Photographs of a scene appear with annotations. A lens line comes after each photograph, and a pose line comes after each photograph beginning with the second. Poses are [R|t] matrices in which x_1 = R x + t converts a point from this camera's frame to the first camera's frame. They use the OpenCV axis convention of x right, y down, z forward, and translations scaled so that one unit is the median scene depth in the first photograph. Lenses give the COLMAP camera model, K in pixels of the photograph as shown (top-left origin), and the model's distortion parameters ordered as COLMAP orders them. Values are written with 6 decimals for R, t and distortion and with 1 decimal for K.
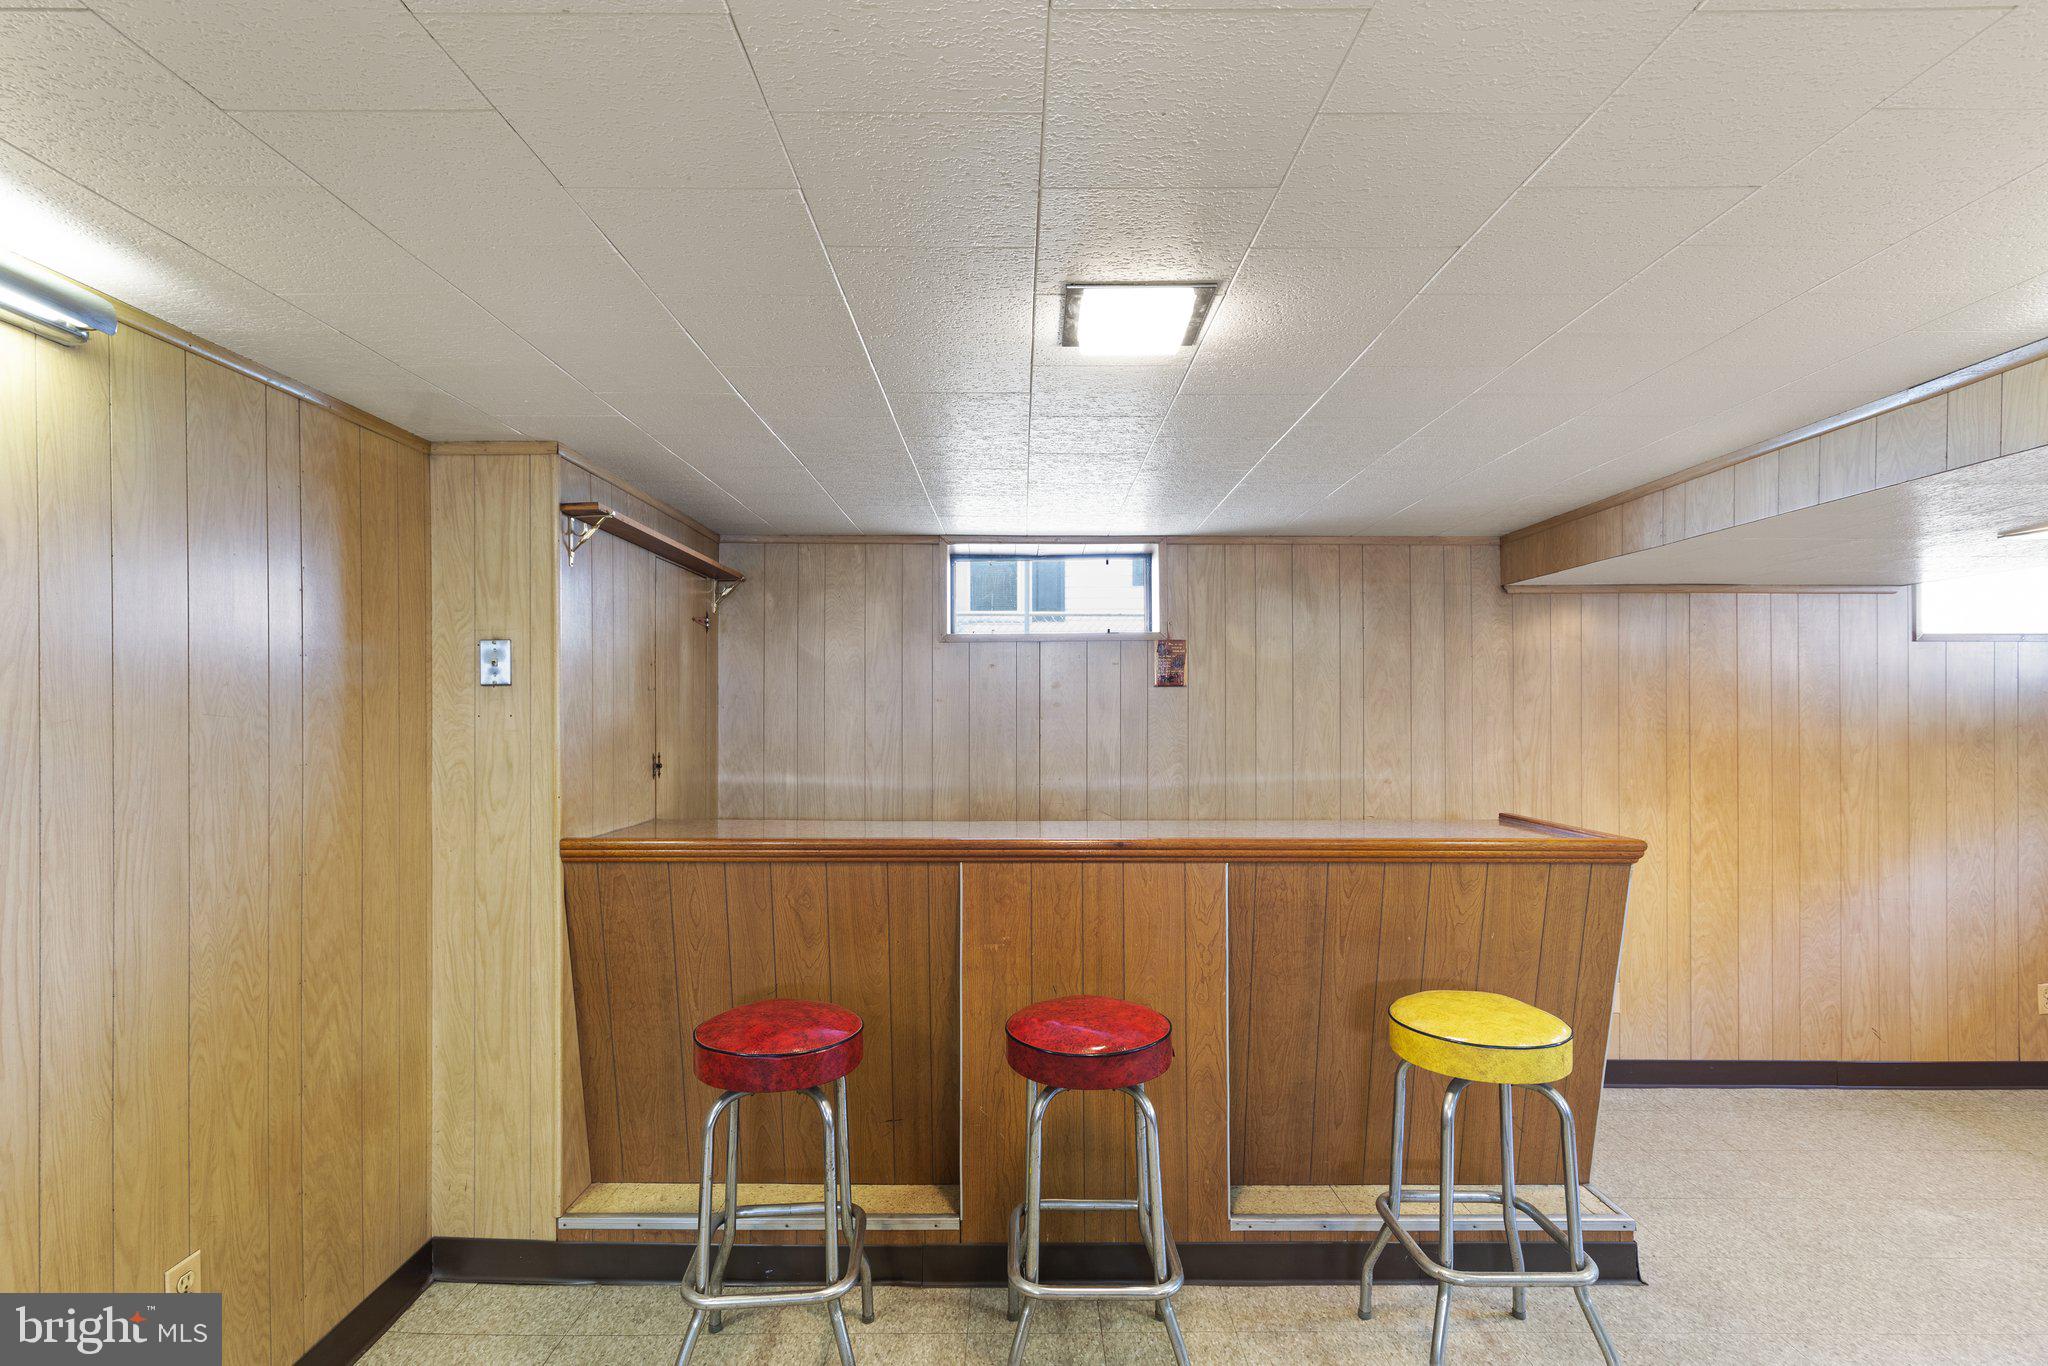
lens RADIAL K [[945.5, 0, 1019.3], [0, 945.5, 712.7], [0, 0, 1]] dist [0.005335, -0.000212]
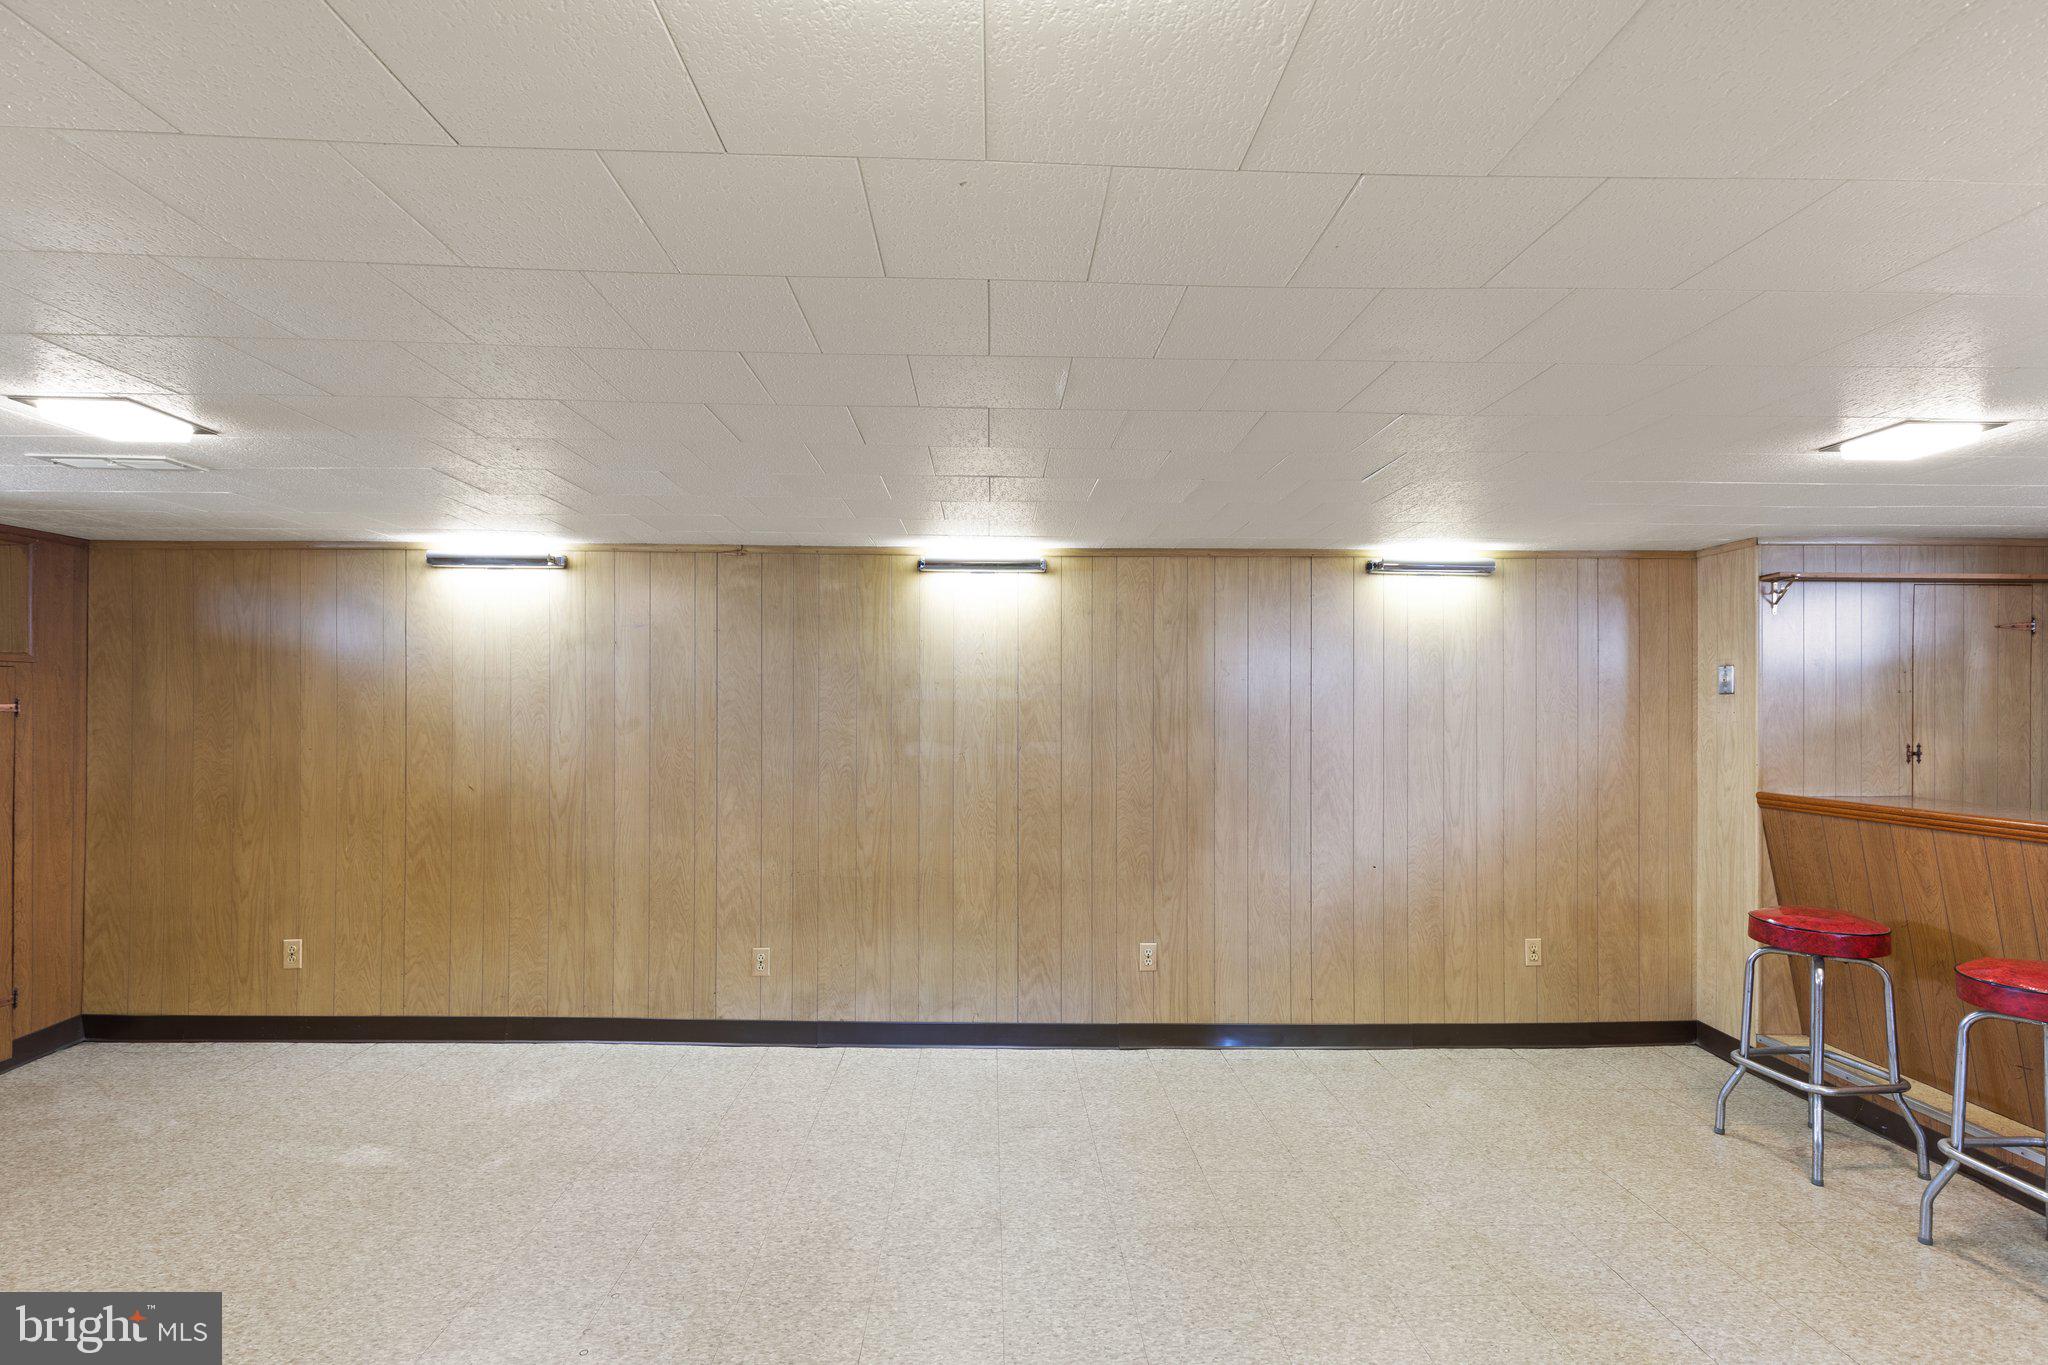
lens RADIAL K [[945.5, 0, 1019.3], [0, 945.5, 712.2], [0, 0, 1]] dist [0.005335, -0.000212]
pose [[0.037401, 0.005115, -0.999287, 0.977859], [0.001373, 0.999986, 0.005170, -0.006936], [0.999299, -0.001565, 0.037393, -0.259402]]
